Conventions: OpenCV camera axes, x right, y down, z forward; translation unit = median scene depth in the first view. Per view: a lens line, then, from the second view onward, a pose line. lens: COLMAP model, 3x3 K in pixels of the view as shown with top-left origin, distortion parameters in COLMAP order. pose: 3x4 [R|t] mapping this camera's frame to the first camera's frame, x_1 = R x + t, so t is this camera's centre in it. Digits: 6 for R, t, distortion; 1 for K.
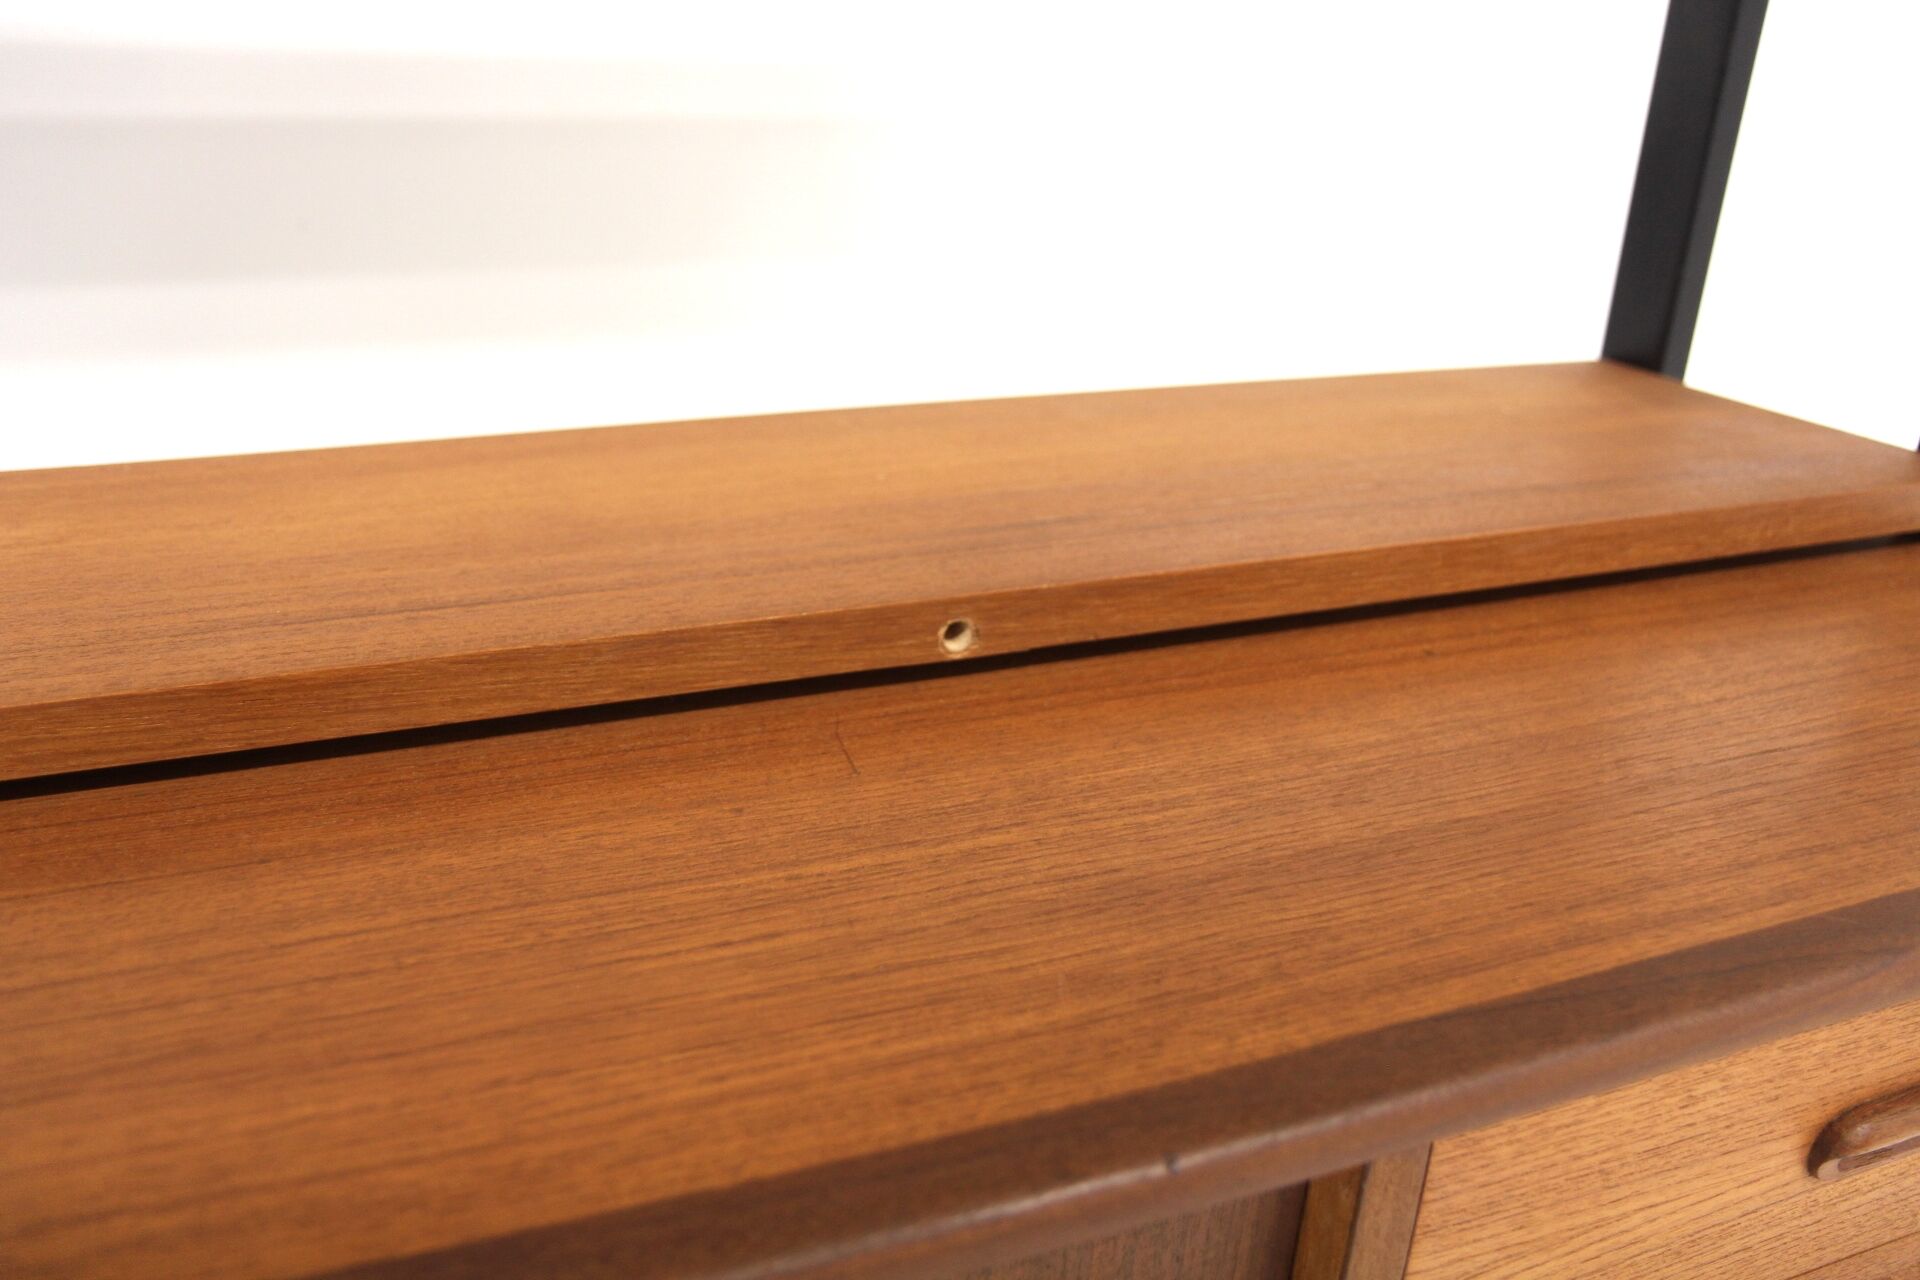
lens RADIAL K [[1497.1, 0, 964.4], [0, 1497.1, 636.8], [0, 0, 1]] dist [-0.072158, 0.037916]
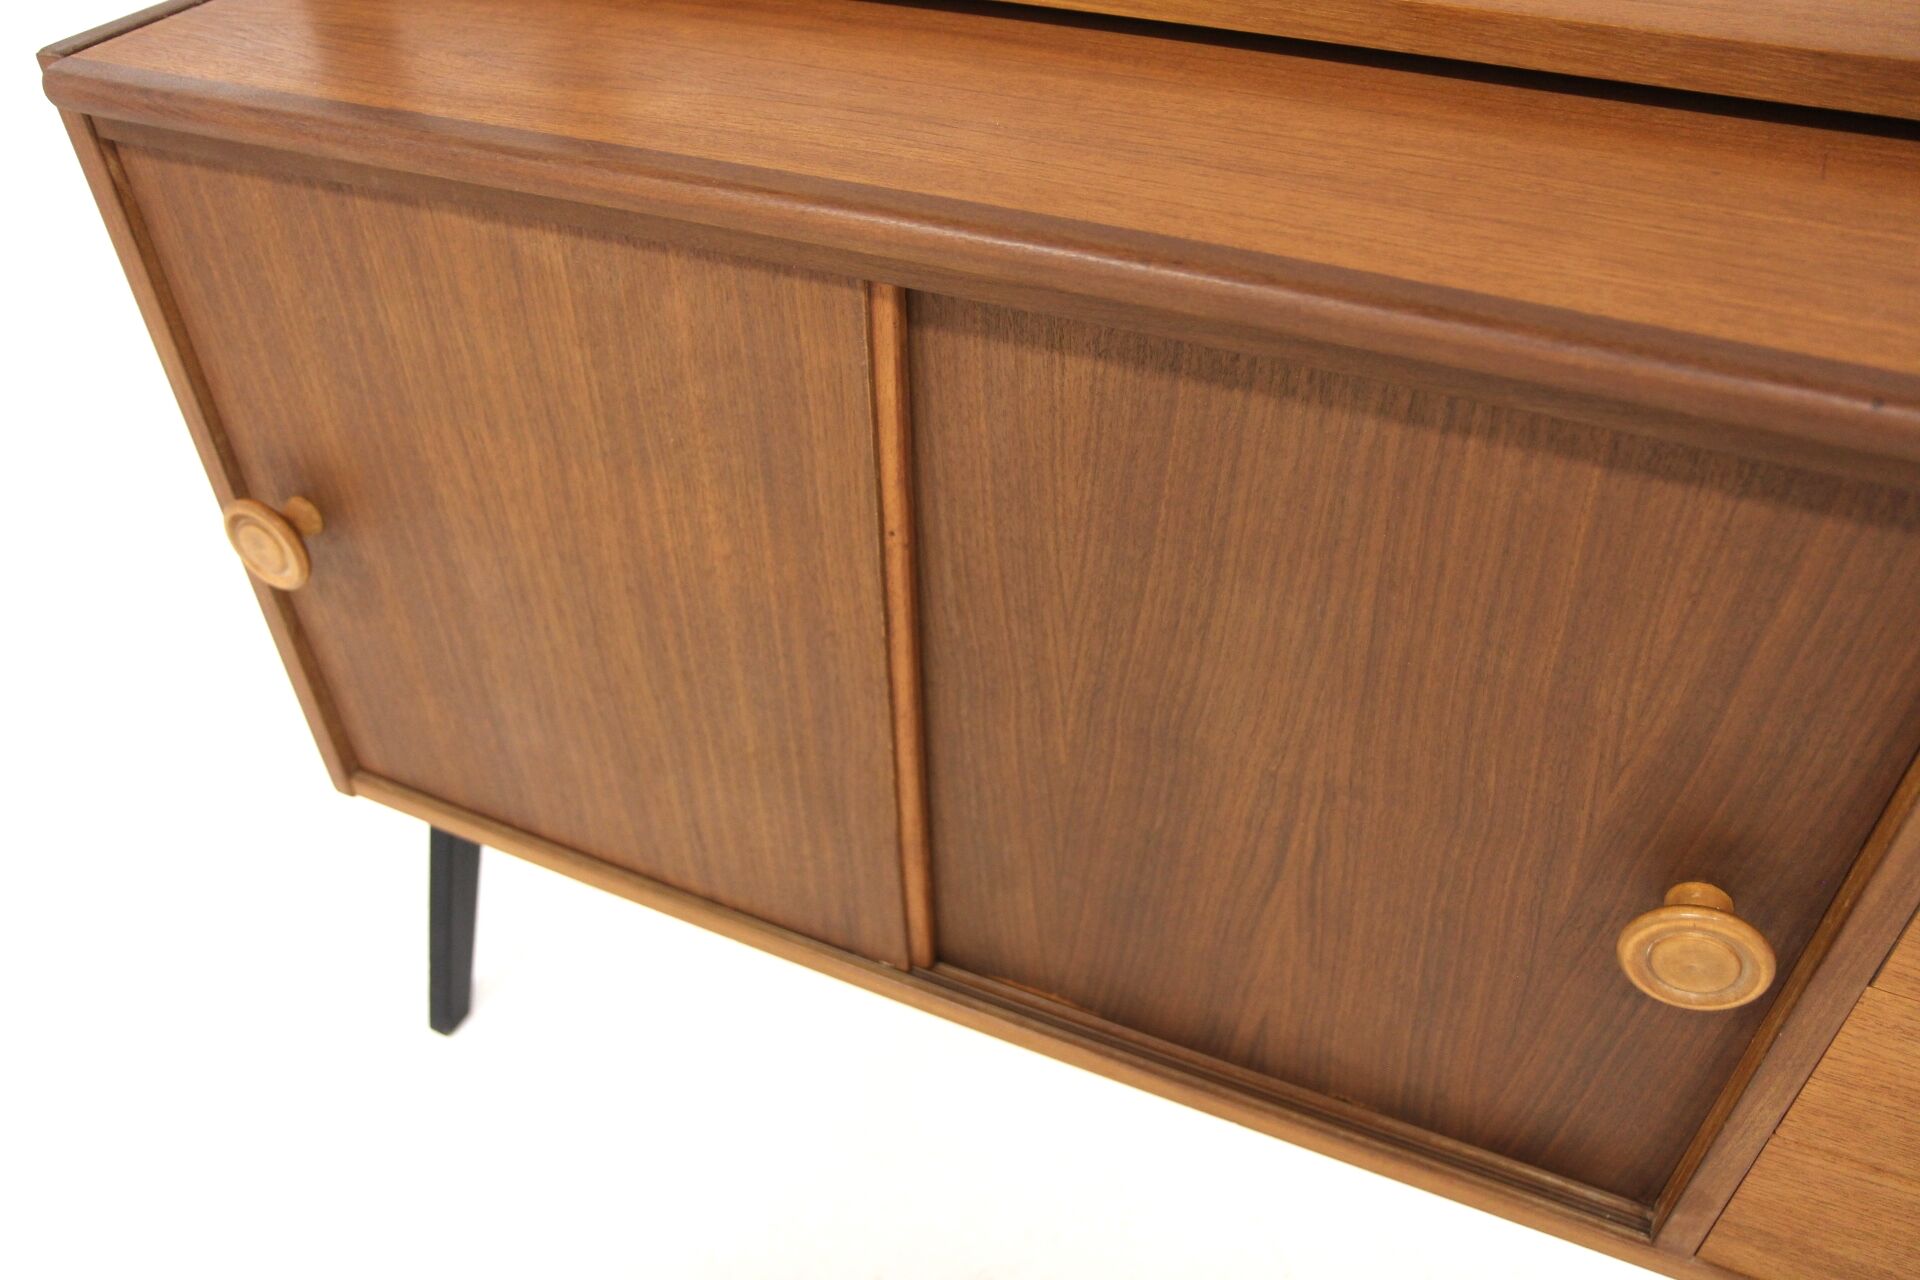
lens RADIAL K [[1497.1, 0, 952.0], [0, 1497.1, 649.2], [0, 0, 1]] dist [-0.072158, 0.037916]
pose [[0.714728, 0.419096, -0.559930, 0.264500], [-0.238289, 0.898602, 0.368420, 0.171446], [0.657558, -0.129895, 0.742122, -0.478358]]
